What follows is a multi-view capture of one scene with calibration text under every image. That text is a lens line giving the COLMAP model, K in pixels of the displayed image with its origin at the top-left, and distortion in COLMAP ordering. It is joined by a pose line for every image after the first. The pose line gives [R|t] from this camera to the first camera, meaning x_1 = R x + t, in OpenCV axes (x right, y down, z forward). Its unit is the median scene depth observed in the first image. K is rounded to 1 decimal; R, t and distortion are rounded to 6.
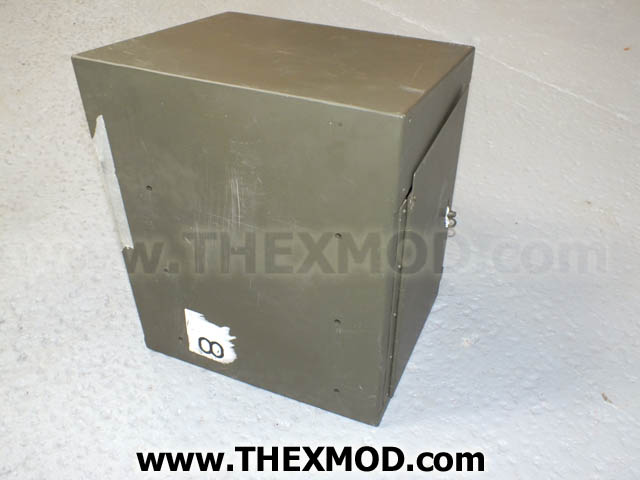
lens RADIAL K [[648.0, 0, 320.6], [0, 648.0, 237.2], [0, 0, 1]] dist [0.017025, 0.000000]
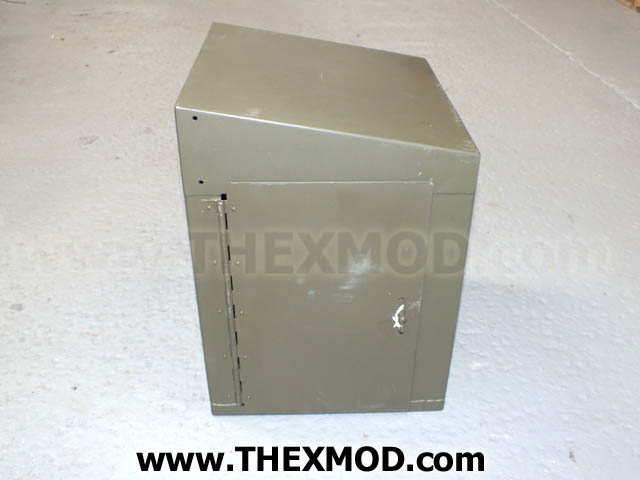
lens RADIAL K [[645.7, 0, 319.4], [0, 645.7, 242.2], [0, 0, 1]] dist [-0.019905, 0.000000]
pose [[0.874484, 0.271997, -0.401616, 0.392453], [-0.300895, 0.953612, -0.009331, 0.061121], [0.380448, 0.129004, 0.915760, -0.071313]]
